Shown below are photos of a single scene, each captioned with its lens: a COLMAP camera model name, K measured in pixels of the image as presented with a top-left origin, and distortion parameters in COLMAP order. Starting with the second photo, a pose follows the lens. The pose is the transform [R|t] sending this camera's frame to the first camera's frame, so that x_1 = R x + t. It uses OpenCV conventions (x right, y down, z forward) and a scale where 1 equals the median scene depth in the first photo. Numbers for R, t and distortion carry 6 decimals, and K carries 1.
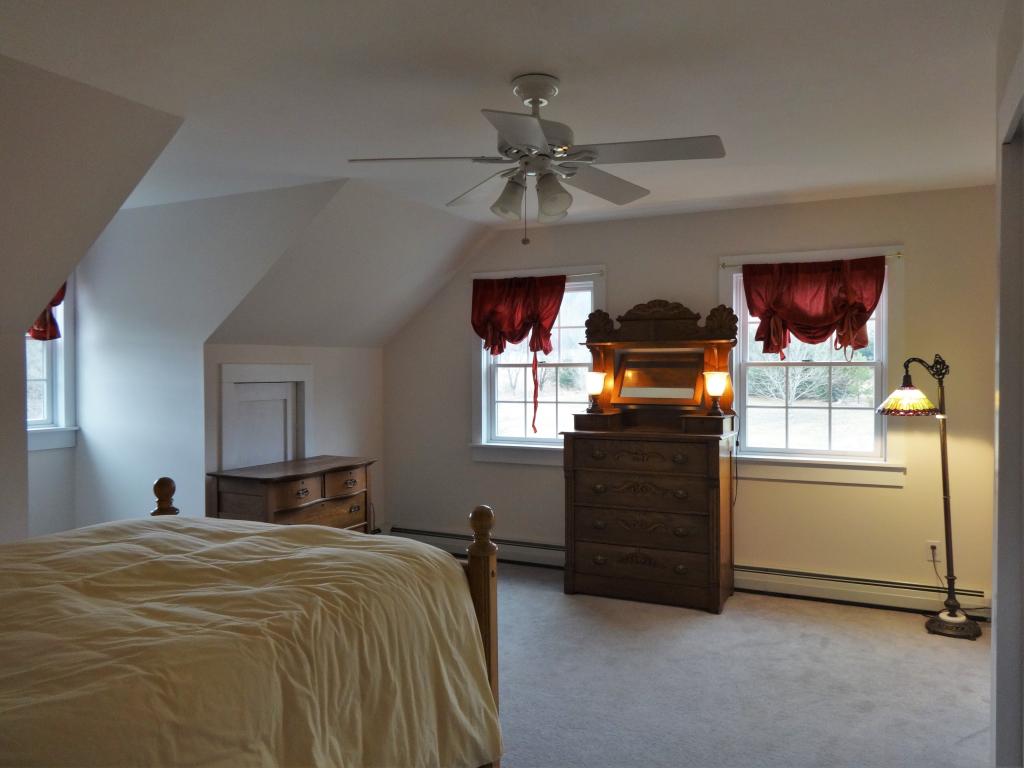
lens RADIAL K [[773.2, 0, 515.8], [0, 773.2, 377.4], [0, 0, 1]] dist [0.009567, -0.010016]
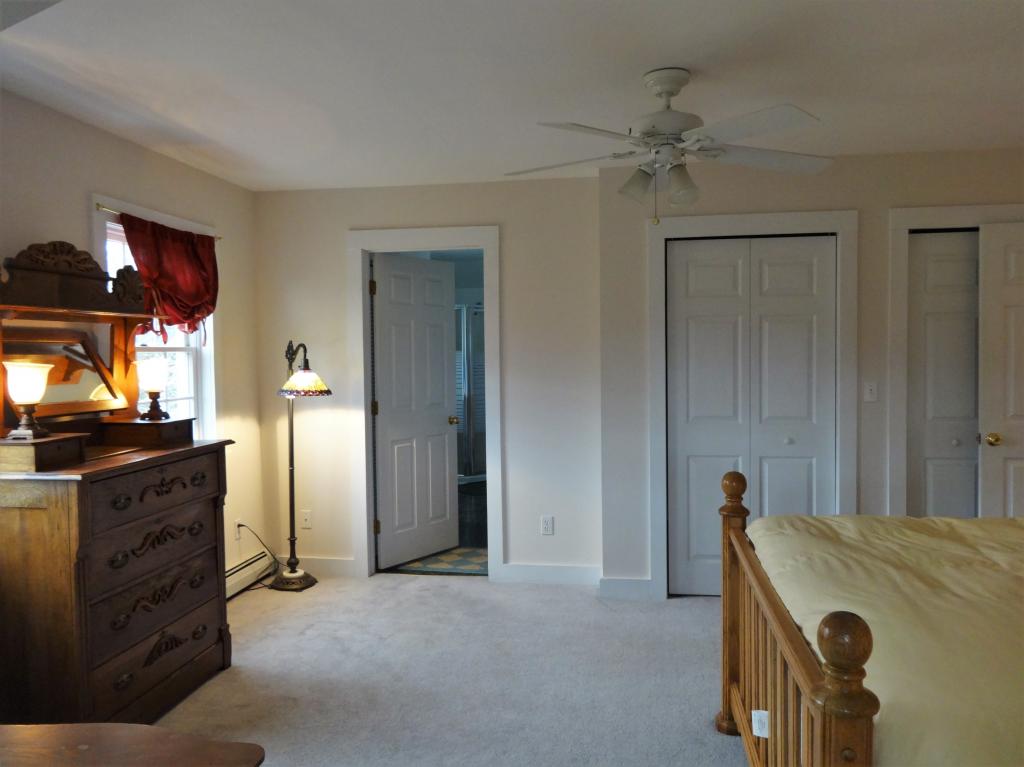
lens RADIAL K [[773.2, 0, 515.6], [0, 773.2, 388.2], [0, 0, 1]] dist [0.009567, -0.010016]
pose [[-0.274239, -0.040036, 0.960828, -0.519940], [0.030092, 0.998286, 0.050185, -0.005179], [-0.961191, 0.042676, -0.272564, 0.852862]]
